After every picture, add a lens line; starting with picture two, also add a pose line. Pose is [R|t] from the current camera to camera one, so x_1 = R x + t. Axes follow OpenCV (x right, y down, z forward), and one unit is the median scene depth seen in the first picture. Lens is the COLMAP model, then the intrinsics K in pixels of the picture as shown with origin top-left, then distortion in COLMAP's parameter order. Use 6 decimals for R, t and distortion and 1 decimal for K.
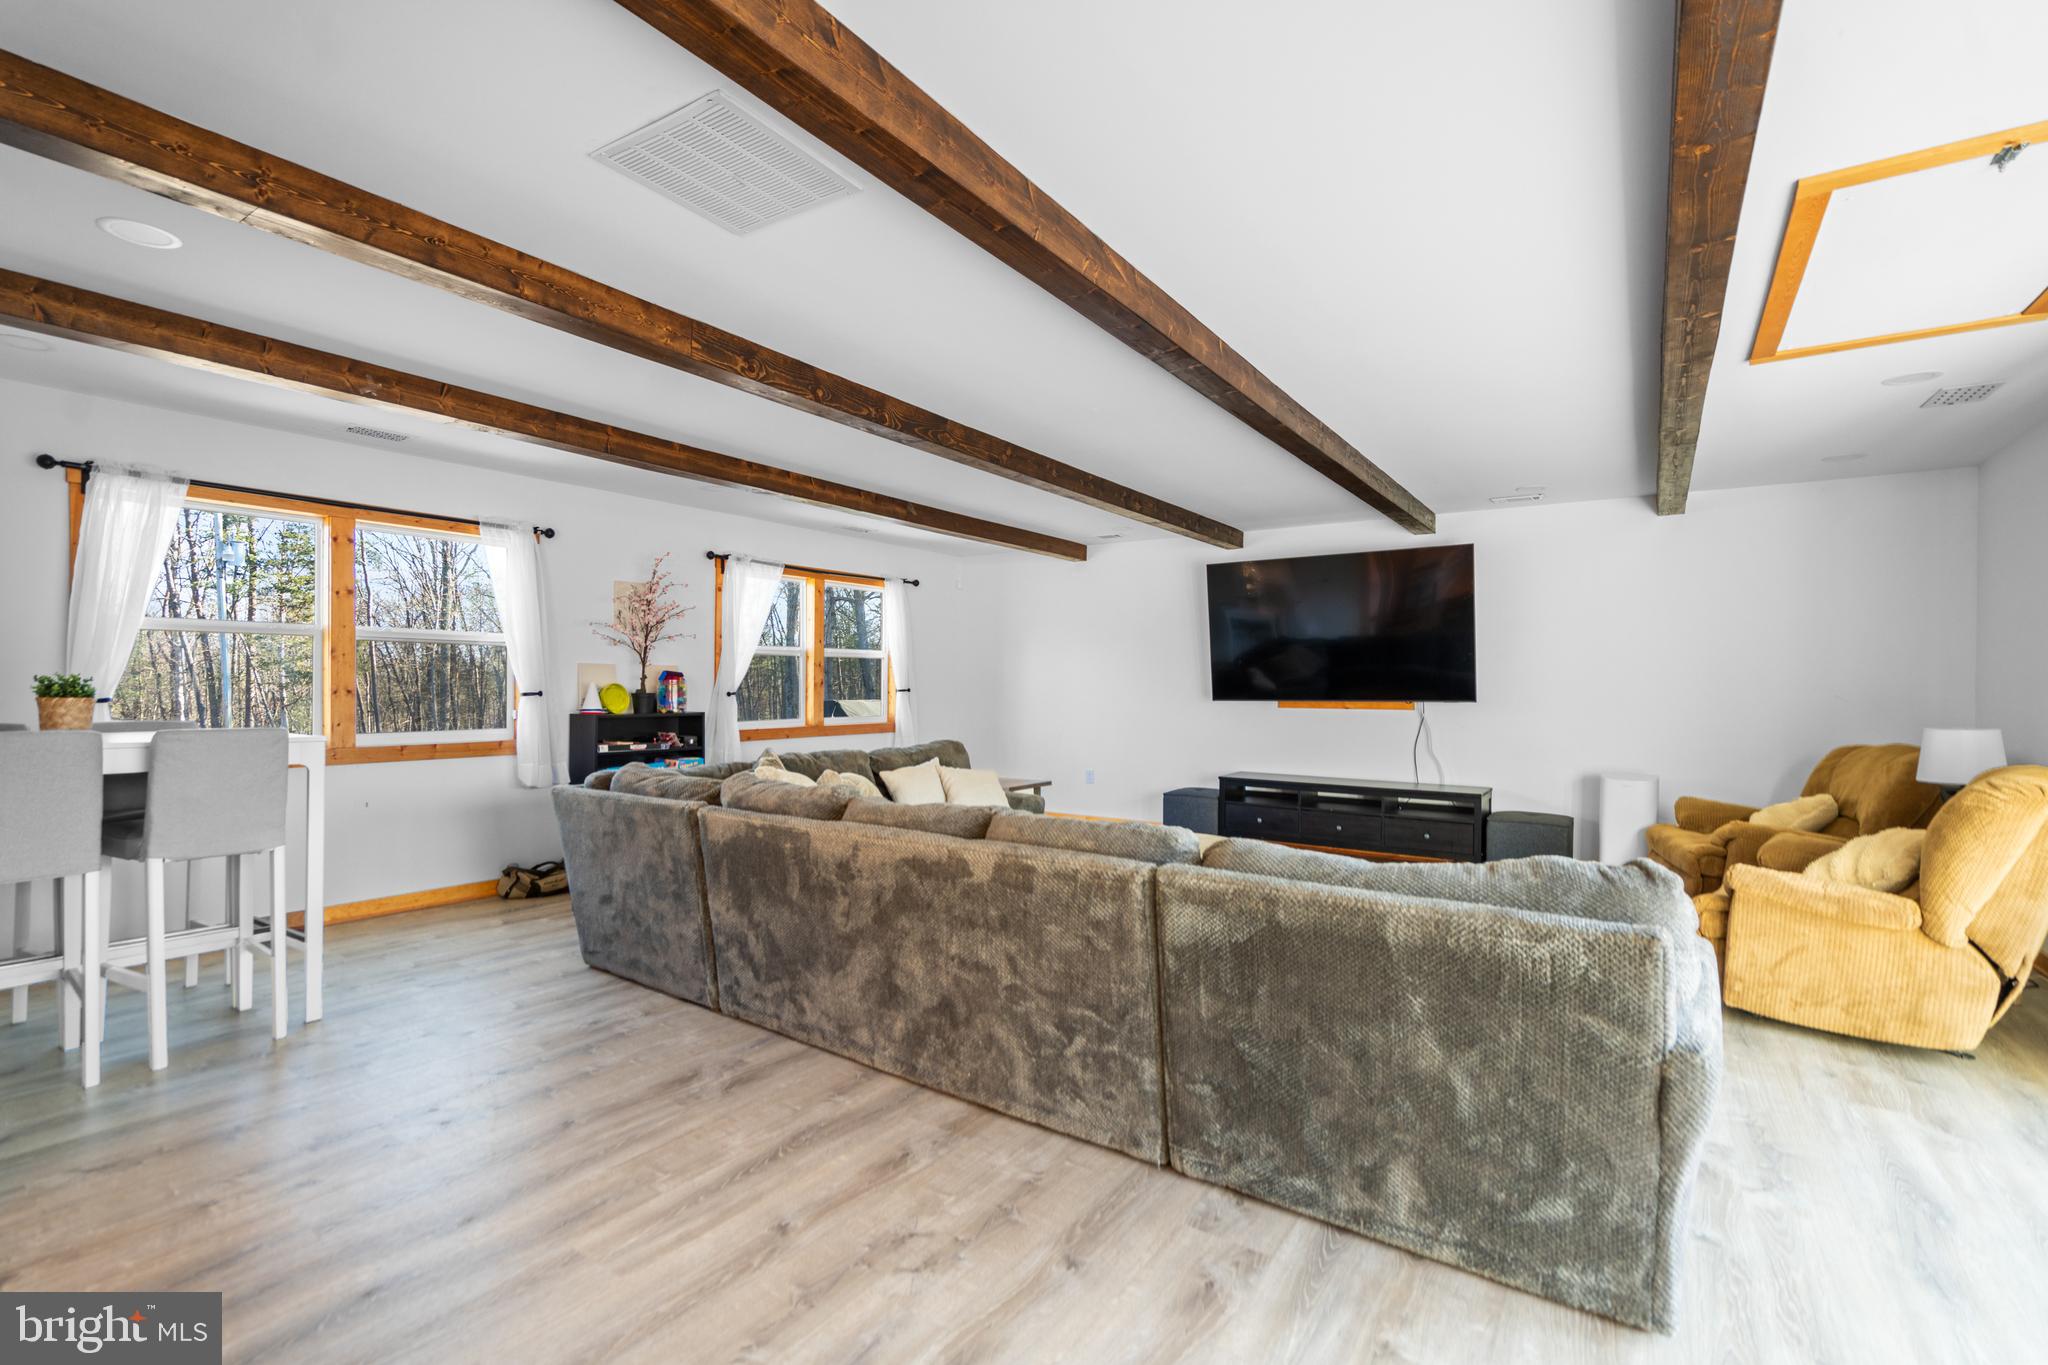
lens RADIAL K [[920.5, 0, 1018.2], [0, 920.5, 680.1], [0, 0, 1]] dist [-0.002129, 0.000245]
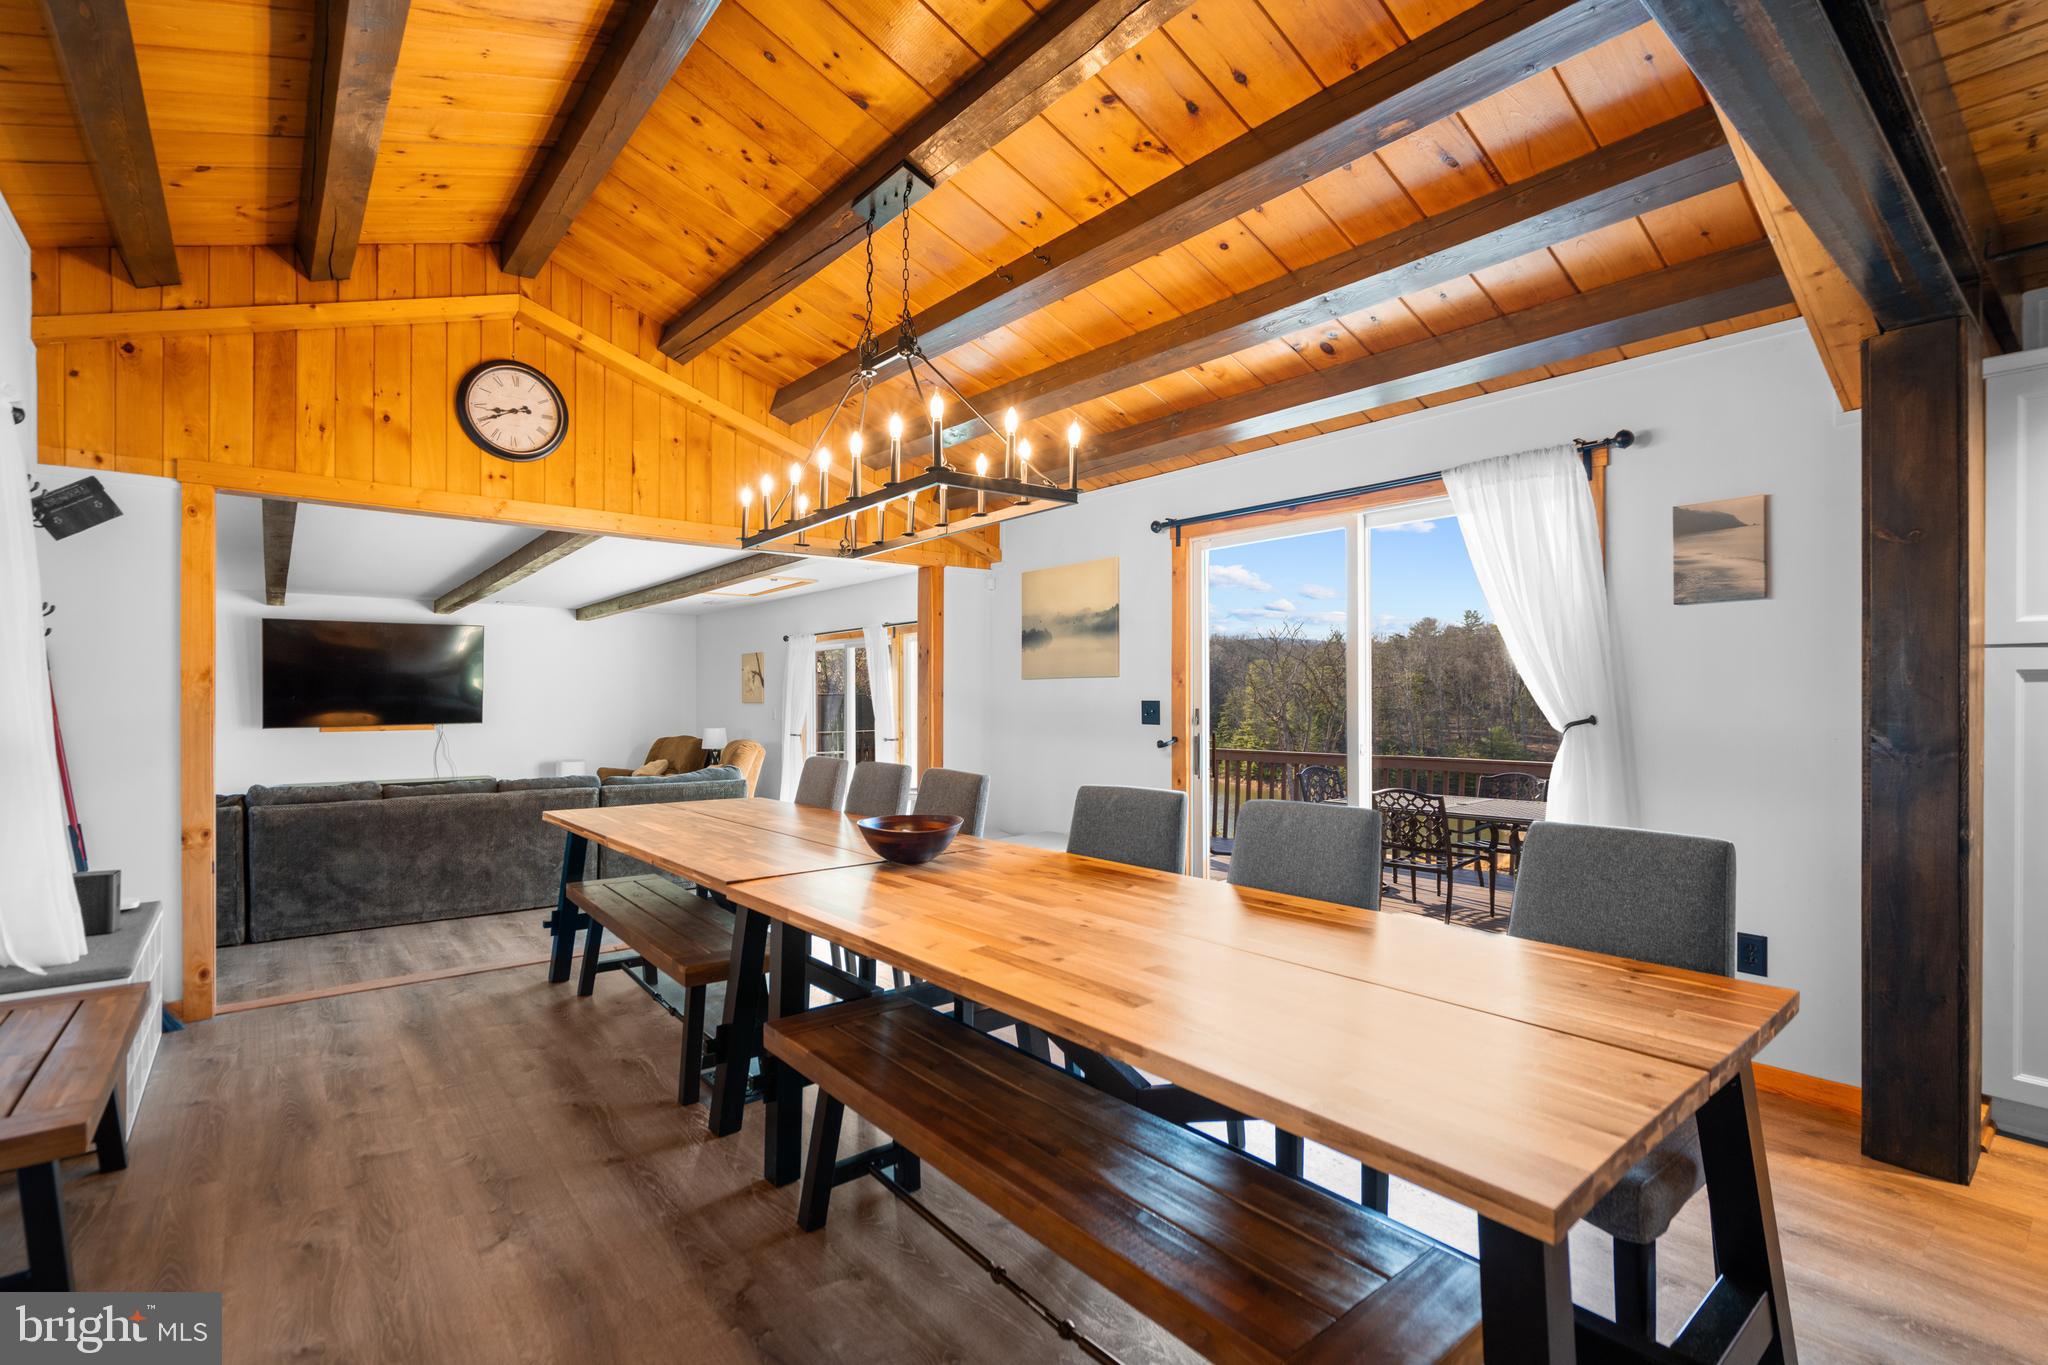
lens RADIAL K [[932.0, 0, 1017.1], [0, 932.0, 697.3], [0, 0, 1]] dist [-0.000794, 0.000409]
pose [[0.285371, -0.003924, 0.958409, -1.431021], [-0.001481, 0.999989, 0.004536, -0.054193], [-0.958416, -0.002714, 0.285362, -0.654653]]
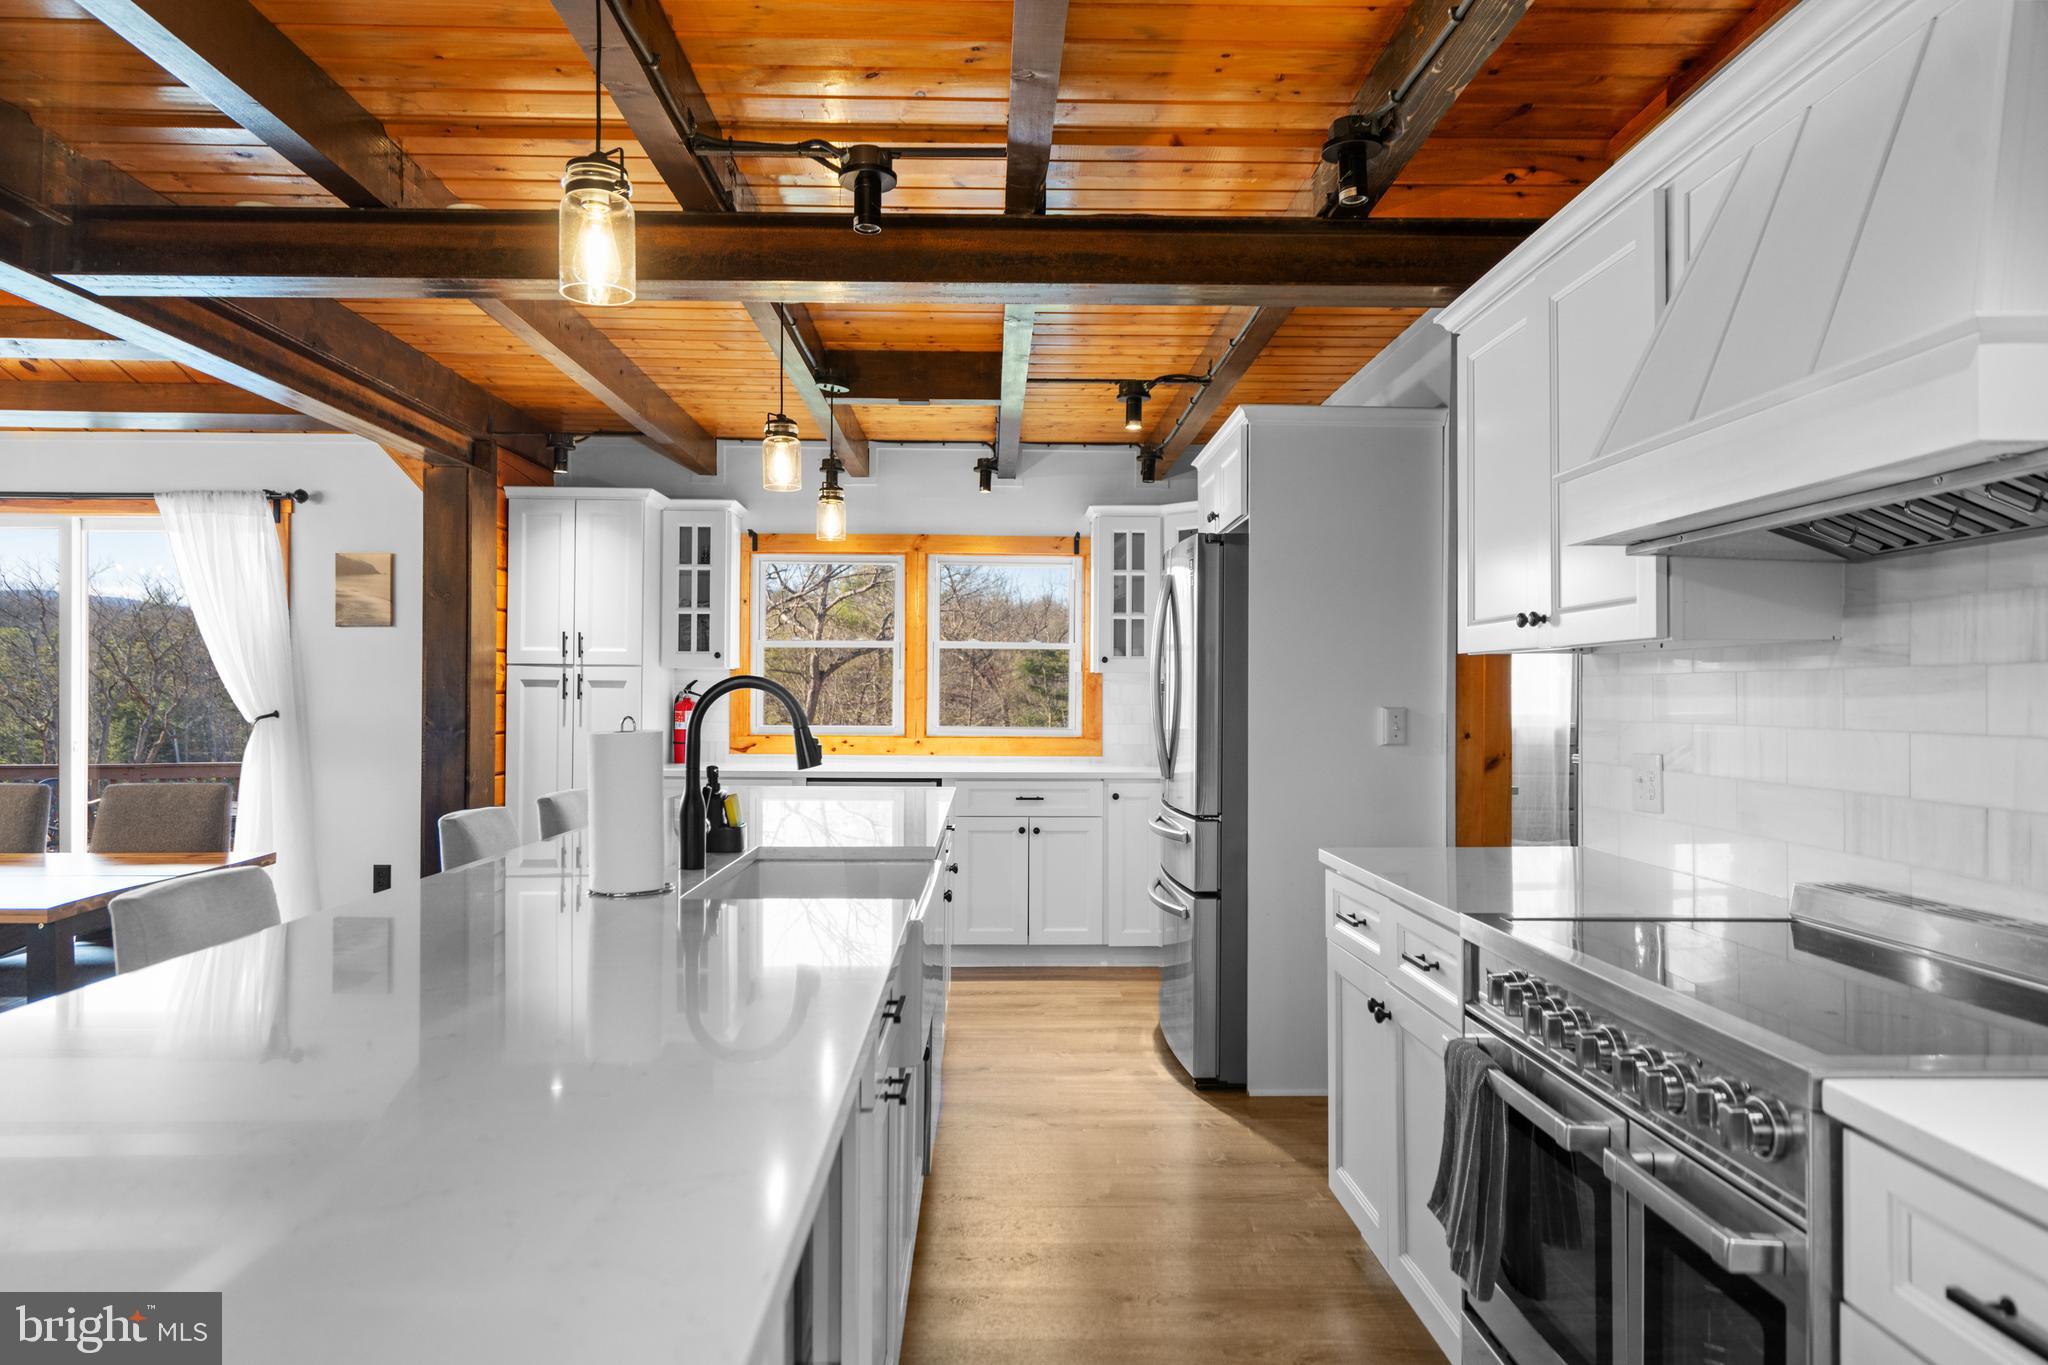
lens RADIAL K [[1305.9, 0, 1024.0], [0, 1305.9, 682.5], [0, 0, 1]] dist [0.001059, -0.000007]
pose [[-0.586943, 0.002587, 0.809624, -2.212677], [-0.009156, 0.999910, -0.009832, -0.059901], [-0.809577, -0.013184, -0.586866, -0.732866]]
